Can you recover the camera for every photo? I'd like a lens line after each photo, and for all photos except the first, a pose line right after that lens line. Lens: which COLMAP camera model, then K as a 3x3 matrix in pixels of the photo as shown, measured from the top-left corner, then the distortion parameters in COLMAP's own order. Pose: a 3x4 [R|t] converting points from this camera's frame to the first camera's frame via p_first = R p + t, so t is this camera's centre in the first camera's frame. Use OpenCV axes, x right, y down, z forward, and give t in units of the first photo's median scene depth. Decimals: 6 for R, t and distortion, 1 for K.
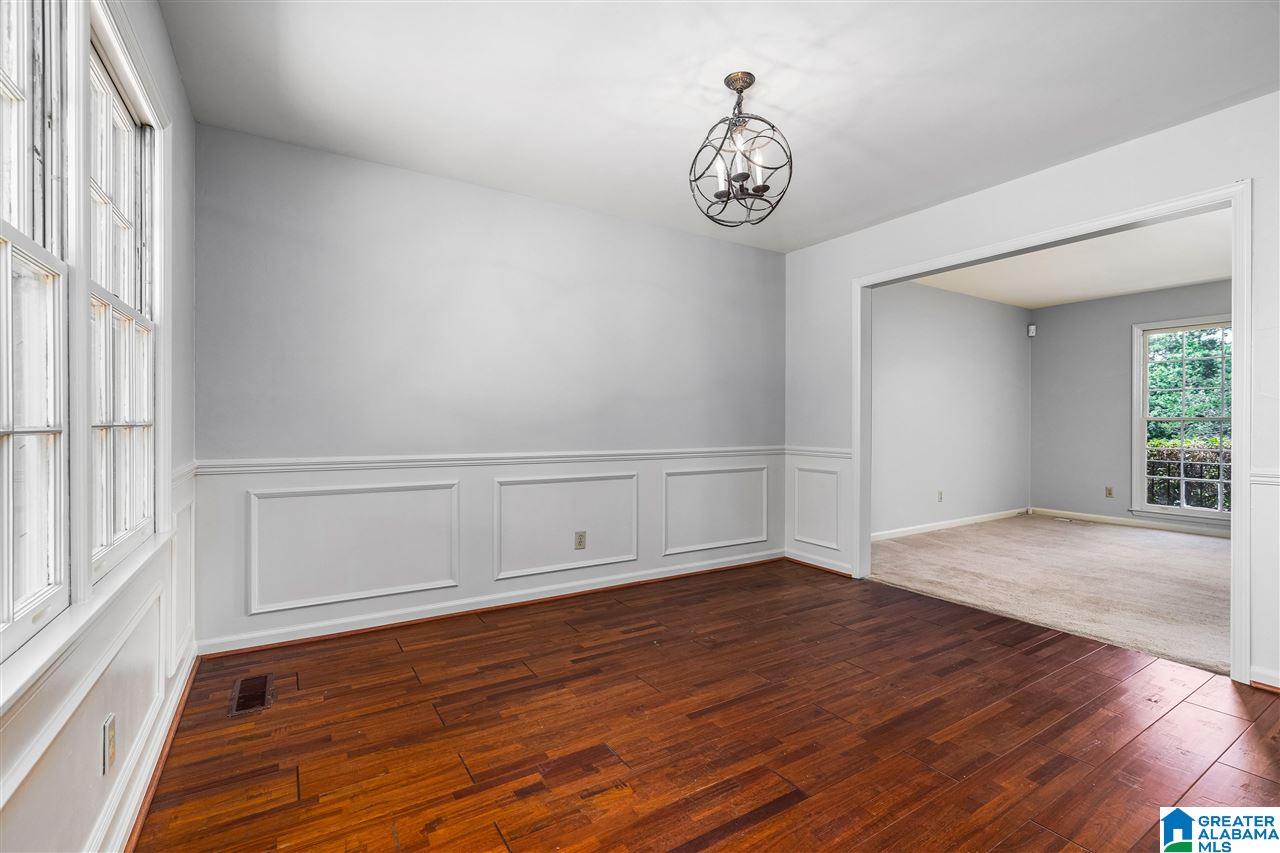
lens RADIAL K [[575.5, 0, 639.4], [0, 575.5, 423.5], [0, 0, 1]] dist [-0.002951, 0.000428]
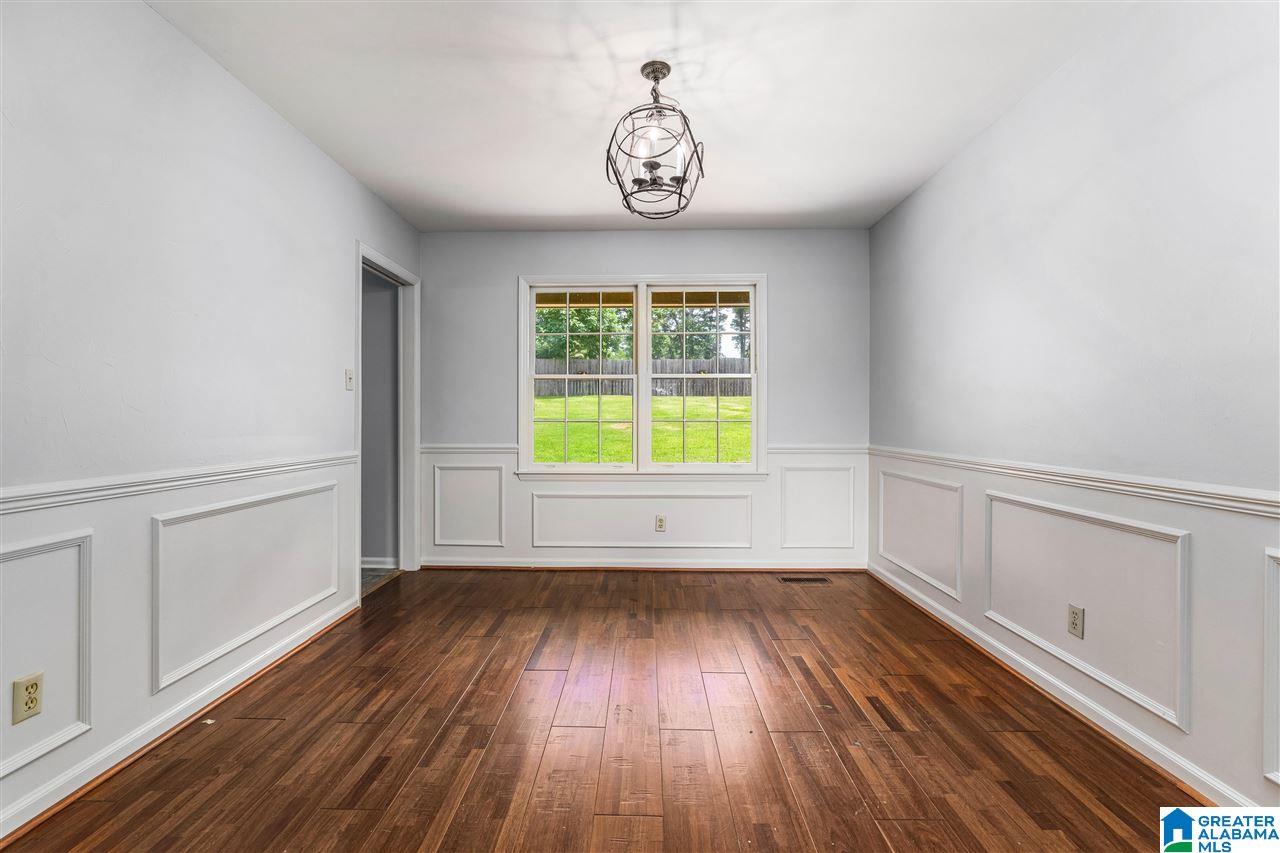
lens RADIAL K [[575.5, 0, 636.9], [0, 575.5, 424.6], [0, 0, 1]] dist [-0.002951, 0.000428]
pose [[-0.554754, 0.003897, -0.832005, 0.754333], [-0.003408, 0.999970, 0.006956, -0.000071], [0.832007, 0.006694, -0.554724, 1.135038]]
